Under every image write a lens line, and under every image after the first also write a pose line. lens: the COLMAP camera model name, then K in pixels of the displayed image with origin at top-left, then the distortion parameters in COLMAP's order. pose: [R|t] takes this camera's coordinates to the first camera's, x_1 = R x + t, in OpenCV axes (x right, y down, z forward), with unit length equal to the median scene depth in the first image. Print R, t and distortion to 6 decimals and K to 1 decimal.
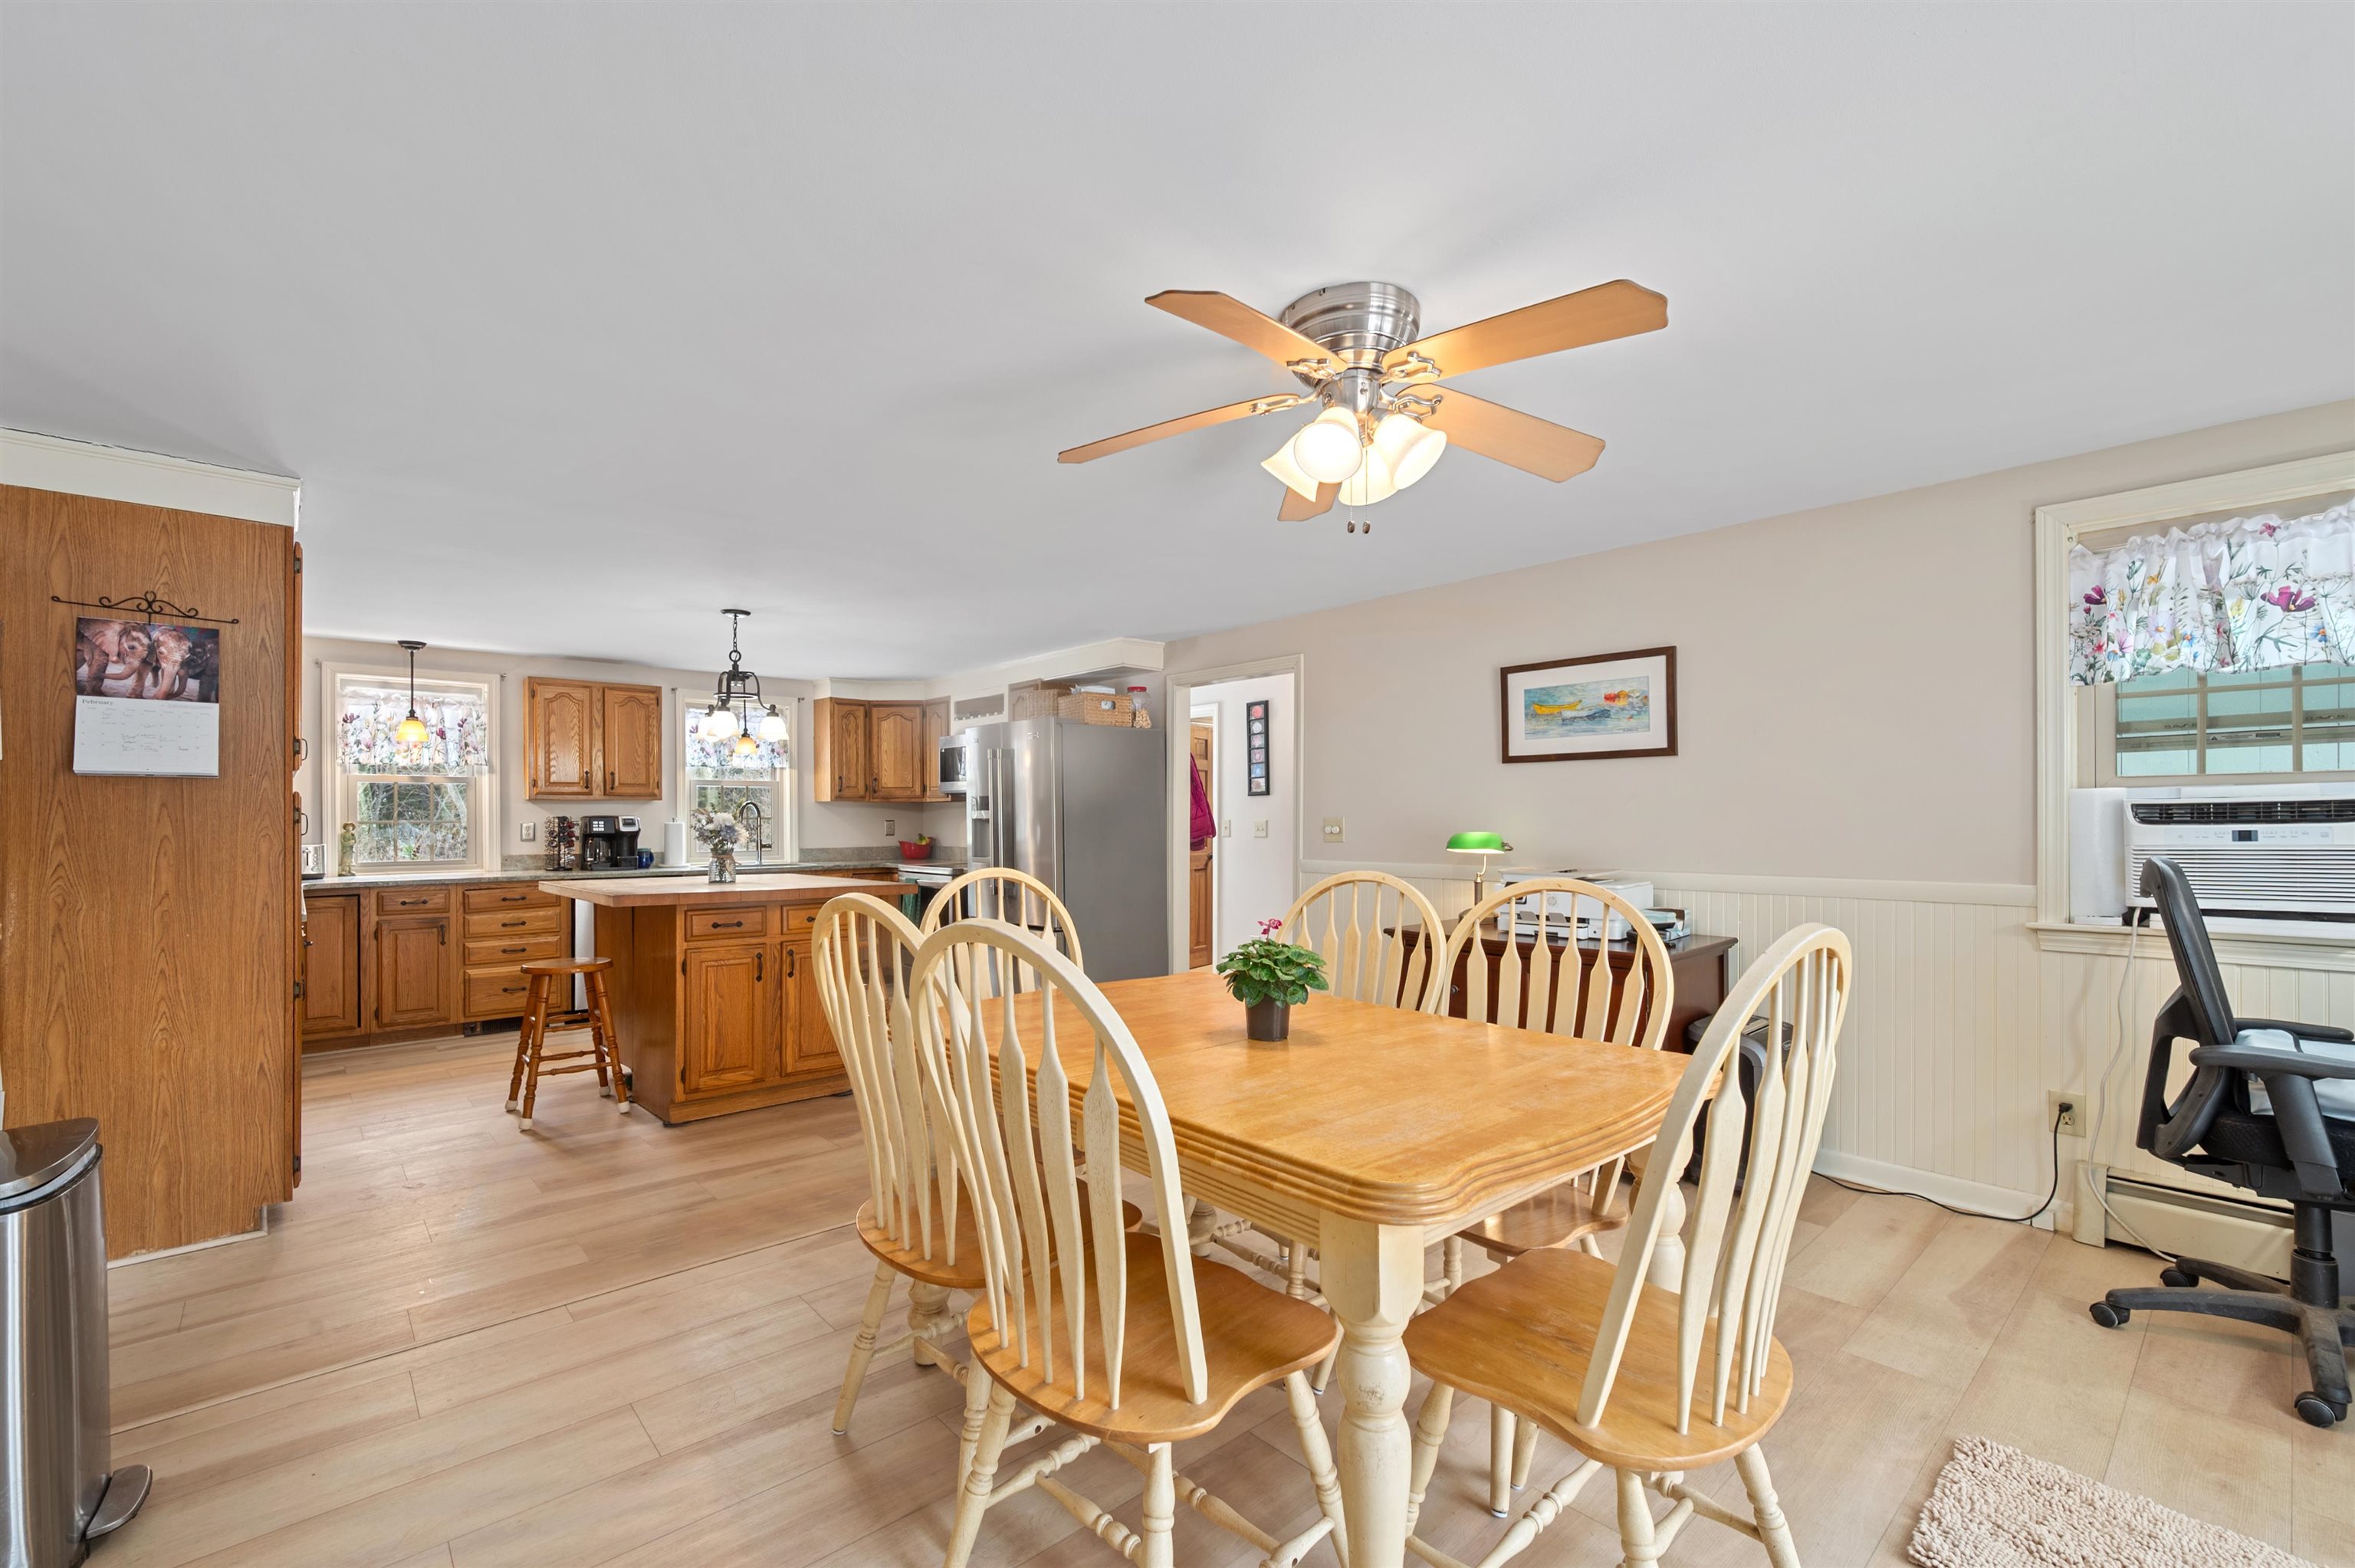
lens RADIAL K [[1008.0, 0, 1175.2], [0, 1008.0, 792.5], [0, 0, 1]] dist [-0.000893, -0.000004]
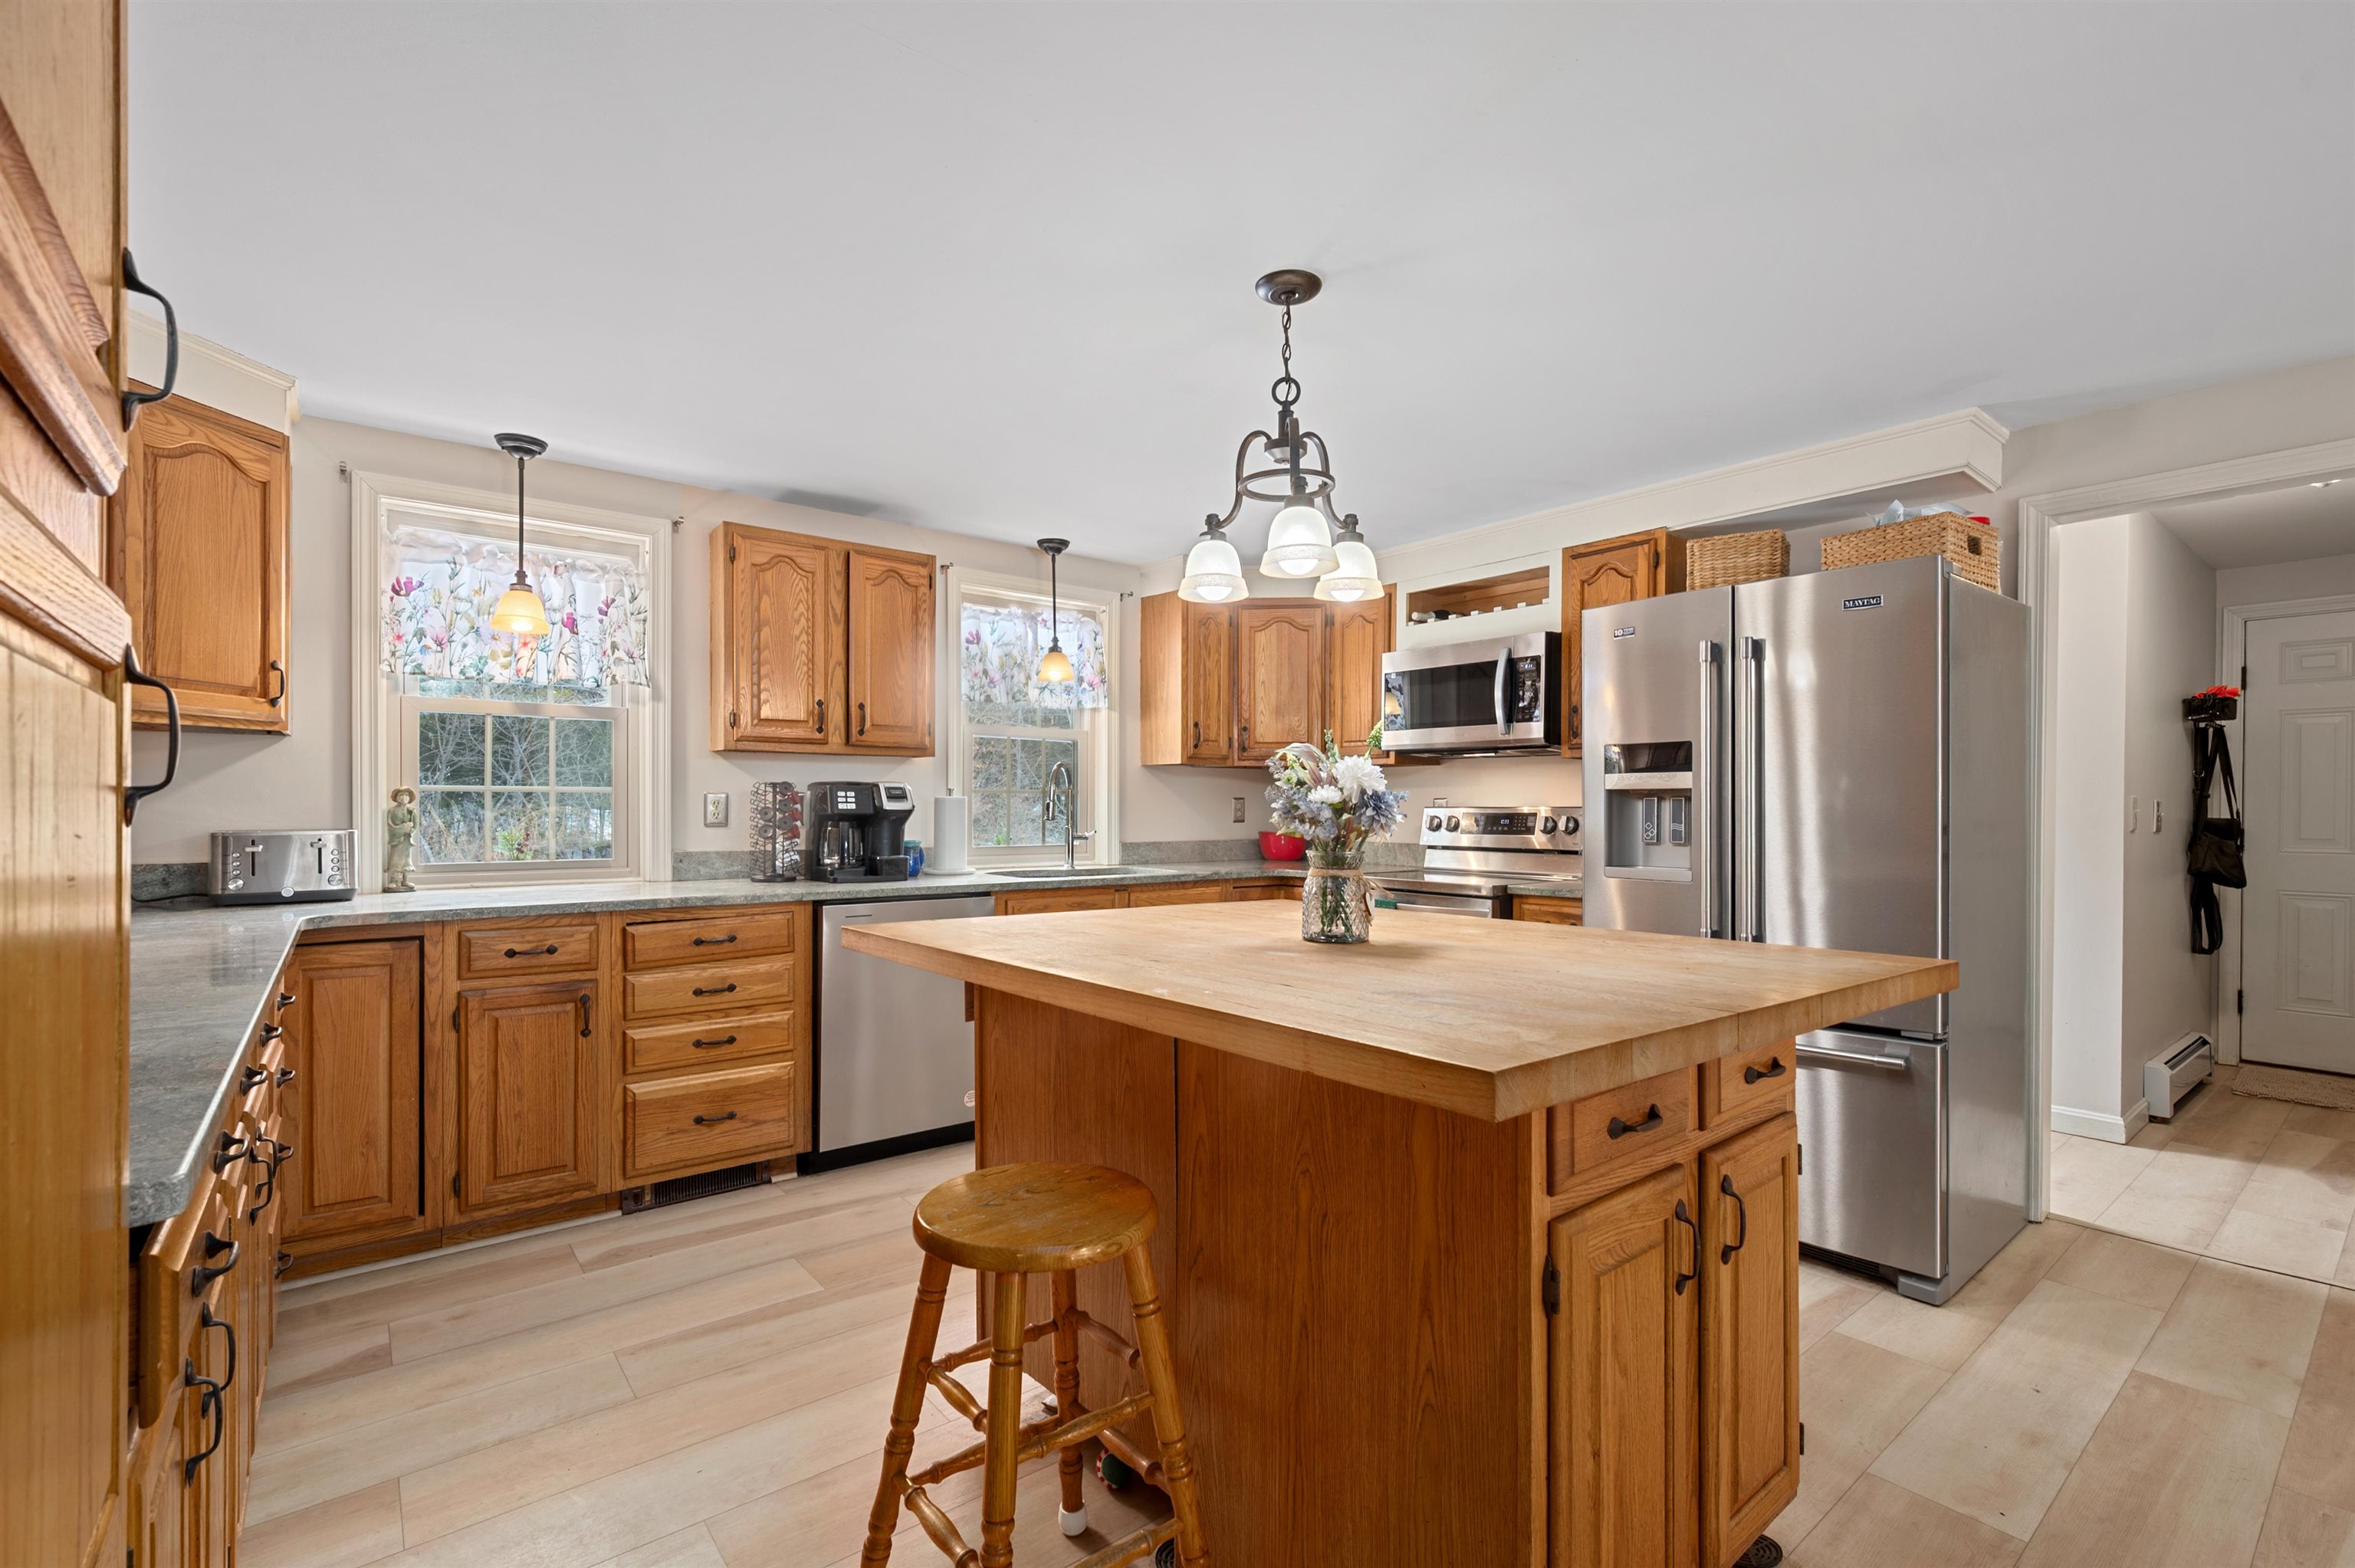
lens RADIAL K [[1043.5, 0, 1177.5], [0, 1043.5, 784.0], [0, 0, 1]] dist [0.002162, 0.000007]
pose [[0.998694, 0.006468, -0.050676, -0.376291], [-0.006261, 0.999971, 0.004246, 0.021740], [0.050702, -0.003924, 0.998706, 0.460739]]
